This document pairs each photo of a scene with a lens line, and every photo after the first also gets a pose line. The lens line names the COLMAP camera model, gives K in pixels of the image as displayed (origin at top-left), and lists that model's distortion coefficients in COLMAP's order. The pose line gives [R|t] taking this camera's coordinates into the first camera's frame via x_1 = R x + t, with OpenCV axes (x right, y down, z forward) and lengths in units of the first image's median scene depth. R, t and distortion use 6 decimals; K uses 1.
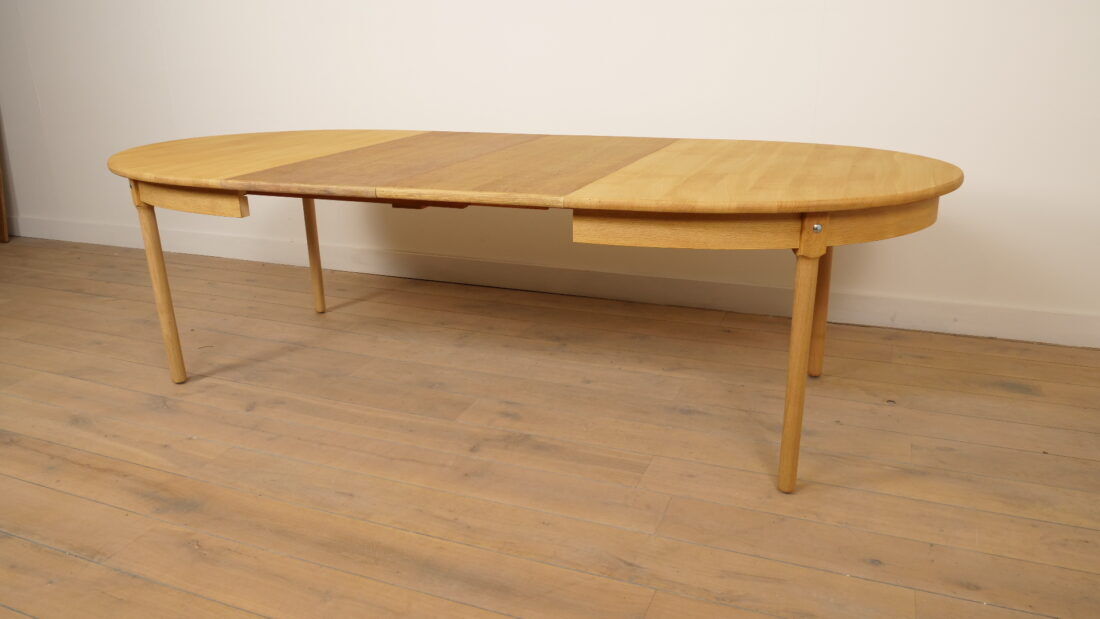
lens RADIAL K [[794.1, 0, 550.5], [0, 794.1, 309.2], [0, 0, 1]] dist [-0.041656, 0.008754]
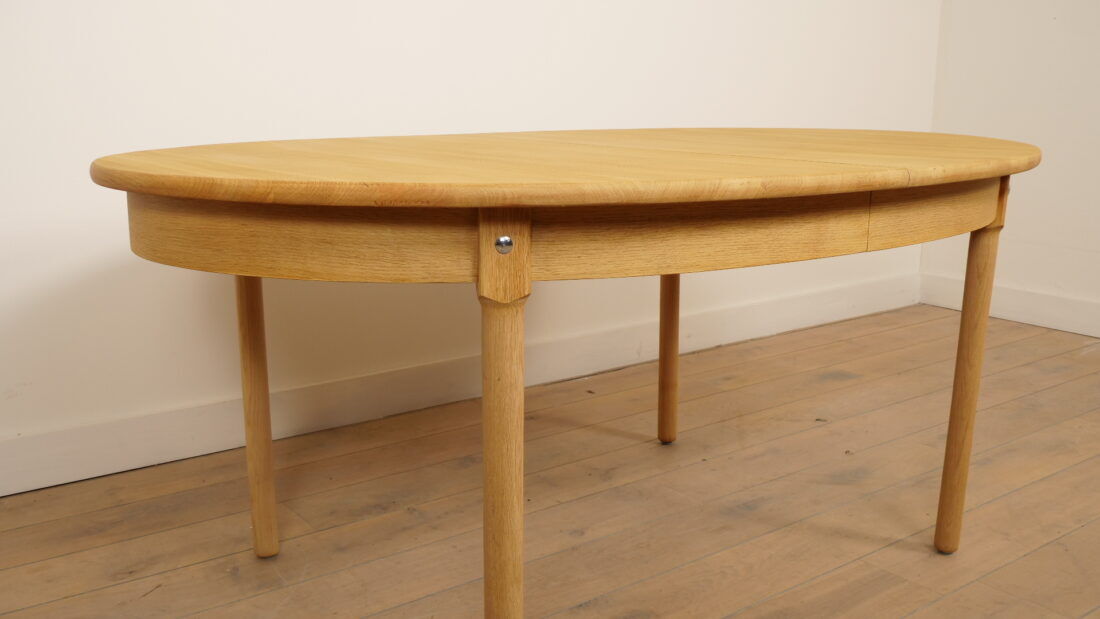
lens RADIAL K [[1049.2, 0, 553.5], [0, 1049.2, 300.4], [0, 0, 1]] dist [-0.012026, -0.010203]
pose [[0.502663, -0.151690, 0.851070, -0.659913], [0.262502, 0.964783, 0.016917, -0.101880], [-0.823664, 0.214904, 0.524780, 0.633221]]
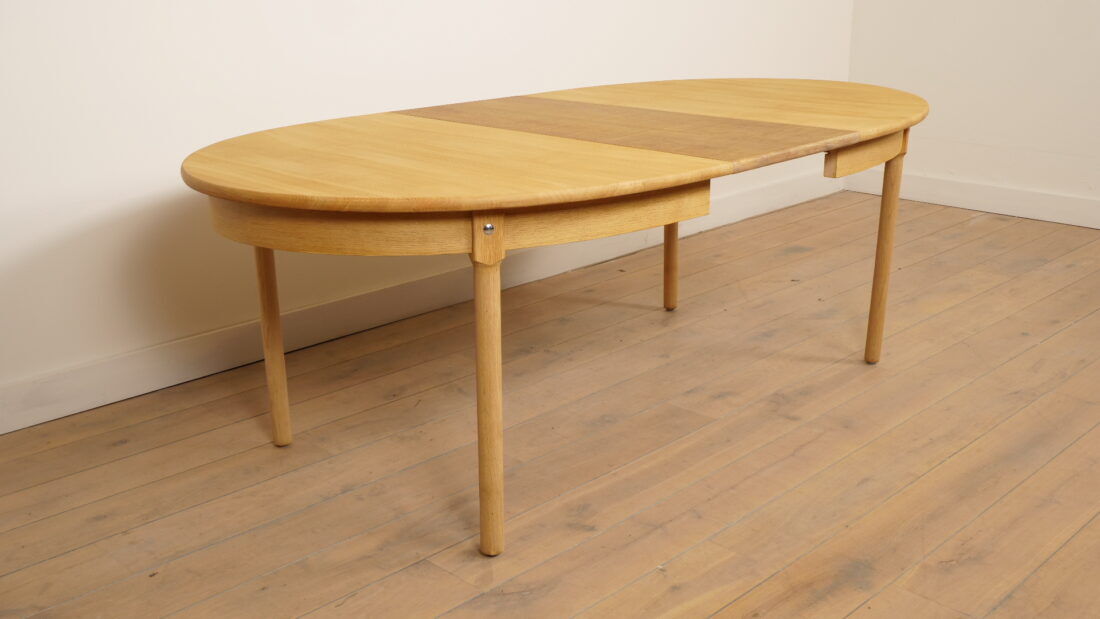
lens RADIAL K [[1151.1, 0, 554.2], [0, 1151.1, 308.0], [0, 0, 1]] dist [0.014900, 0.009893]
pose [[0.376717, -0.261184, 0.888745, -1.268022], [0.301255, 0.941817, 0.149086, -0.212457], [-0.875974, 0.211575, 0.433481, 0.590922]]
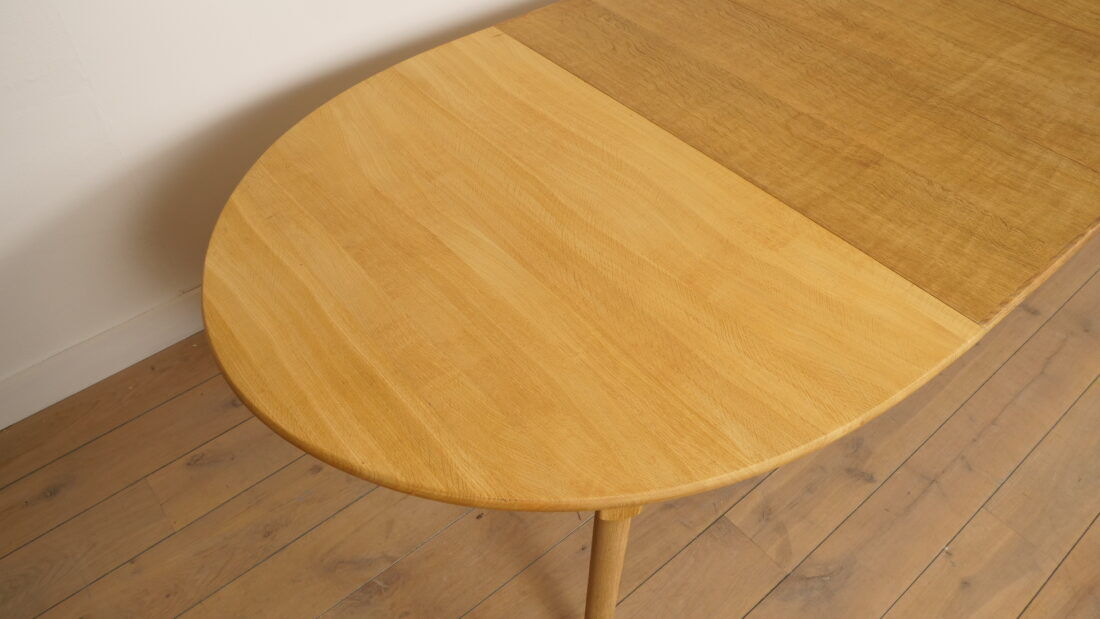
lens RADIAL K [[794.1, 0, 550.5], [0, 794.1, 309.2], [0, 0, 1]] dist [-0.041656, 0.008754]
pose [[0.468318, -0.622088, 0.627443, -0.911148], [0.280305, 0.778053, 0.562195, -0.497162], [-0.837918, -0.087411, 0.538751, 0.911785]]
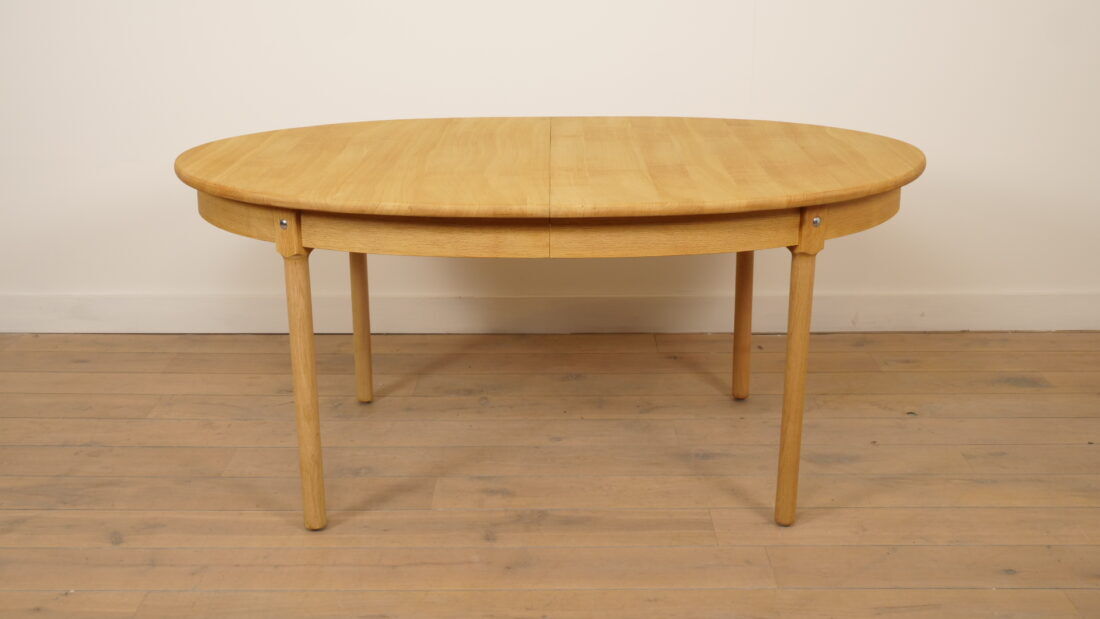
lens RADIAL K [[1285.0, 0, 550.9], [0, 1285.0, 307.7], [0, 0, 1]] dist [-0.032776, 0.082153]
pose [[0.927239, -0.091316, 0.363165, -0.436977], [0.105204, 0.994277, -0.018601, -0.012588], [-0.359388, 0.055453, 0.931539, -0.168021]]
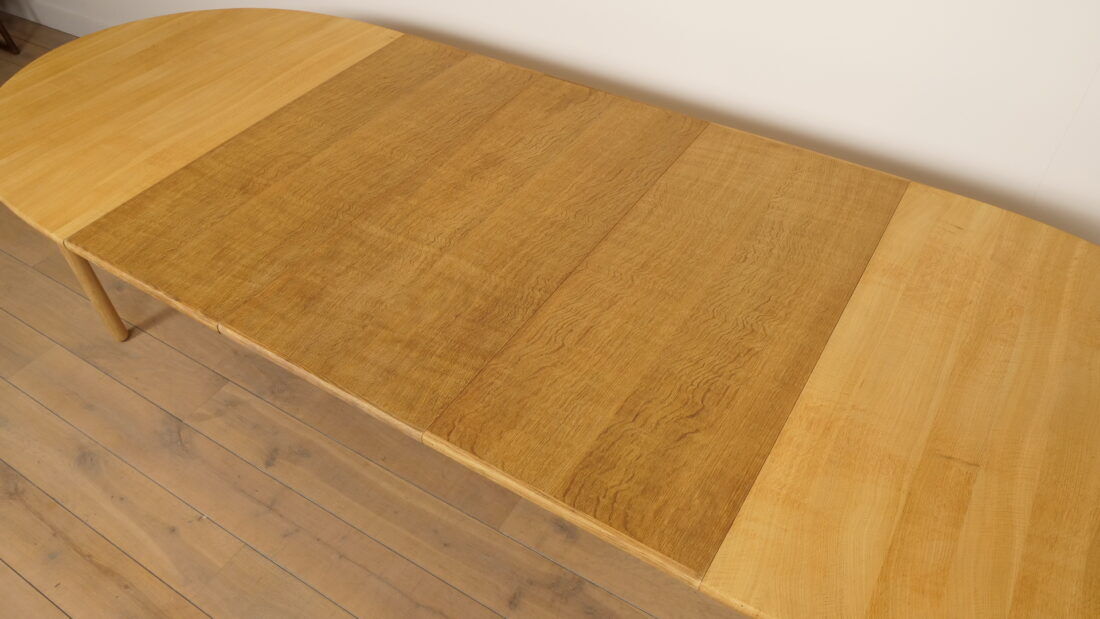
lens RADIAL K [[794.8, 0, 547.5], [0, 794.8, 309.4], [0, 0, 1]] dist [-0.025749, 0.004109]
pose [[0.985966, 0.115410, -0.120633, 0.004076], [-0.053515, 0.902929, 0.426445, -0.430701], [0.158139, -0.414005, 0.896433, 0.356408]]
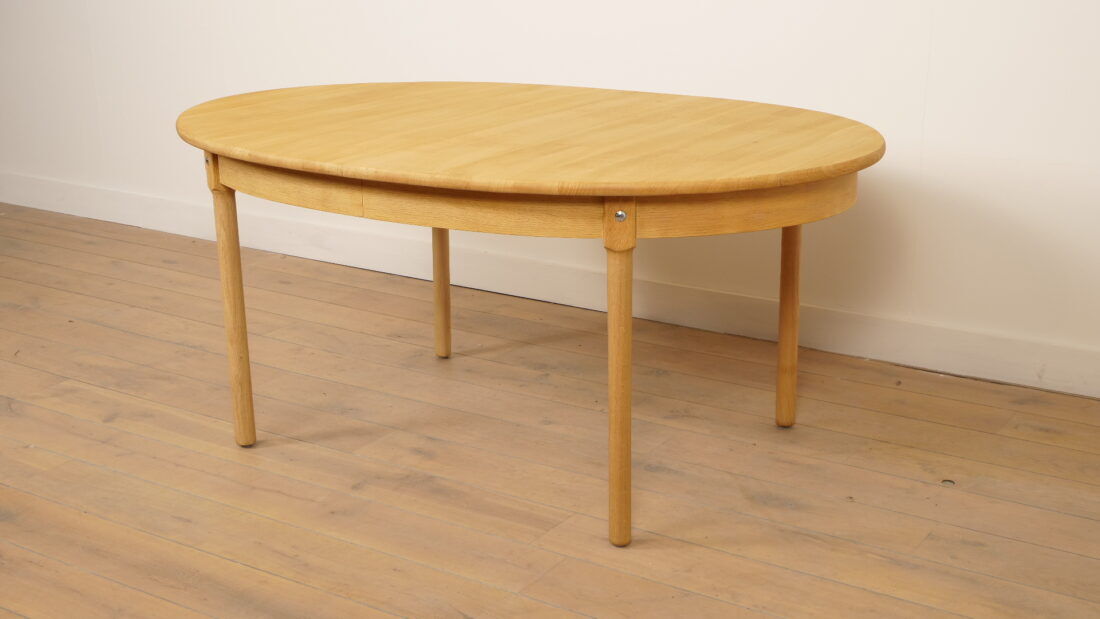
lens RADIAL K [[1452.6, 0, 551.3], [0, 1452.6, 310.1], [0, 0, 1]] dist [0.013321, 0.020634]
pose [[0.981192, 0.066993, -0.181036, 0.316543], [-0.072570, 0.997066, -0.024351, 0.022580], [0.178873, 0.037031, 0.983175, -0.356927]]
